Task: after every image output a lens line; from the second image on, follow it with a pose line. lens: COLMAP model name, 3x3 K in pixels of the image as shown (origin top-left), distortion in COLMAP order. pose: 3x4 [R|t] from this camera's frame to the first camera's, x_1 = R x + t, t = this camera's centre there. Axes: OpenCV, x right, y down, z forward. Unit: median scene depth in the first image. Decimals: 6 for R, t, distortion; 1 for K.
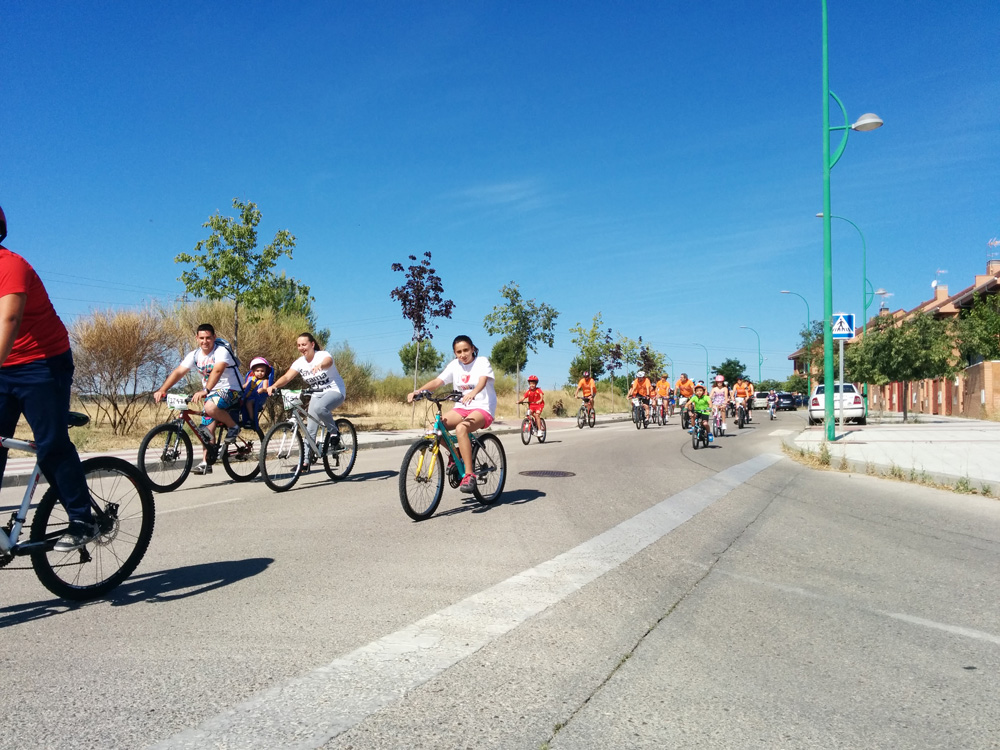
lens RADIAL K [[892.9, 0, 496.3], [0, 892.9, 378.7], [0, 0, 1]] dist [0.096707, -0.129019]
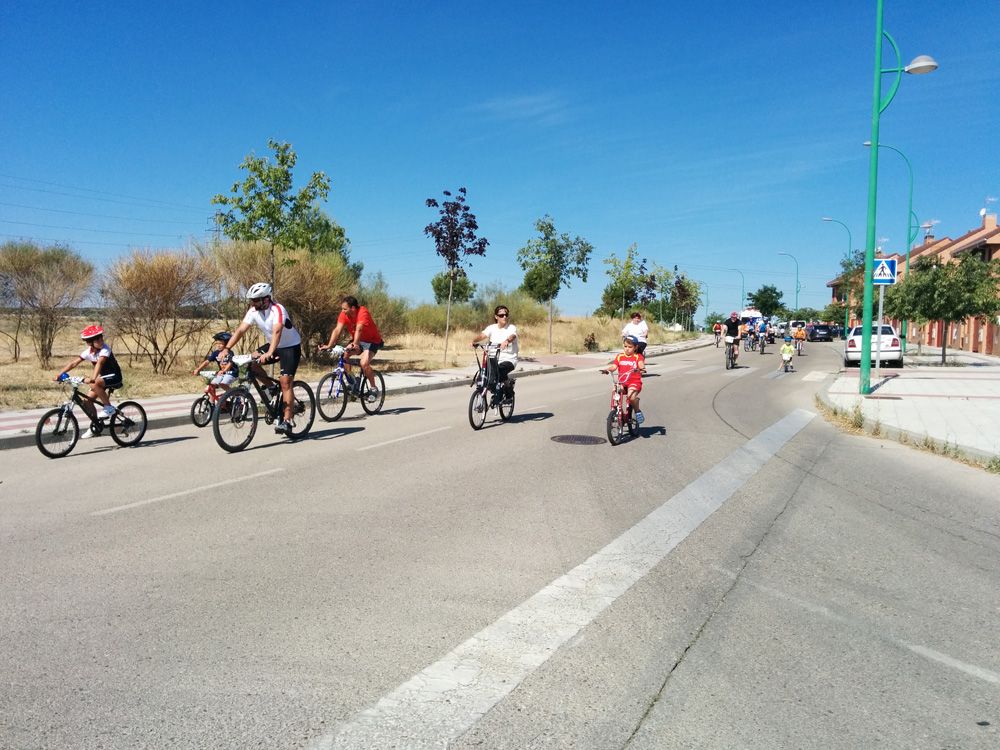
lens RADIAL K [[904.9, 0, 494.2], [0, 904.9, 344.9], [0, 0, 1]] dist [0.092413, -0.114662]
pose [[0.999270, 0.018947, -0.033183, -0.010418], [-0.015915, 0.995873, 0.089356, -0.130878], [0.034739, -0.088762, 0.995447, -0.025801]]
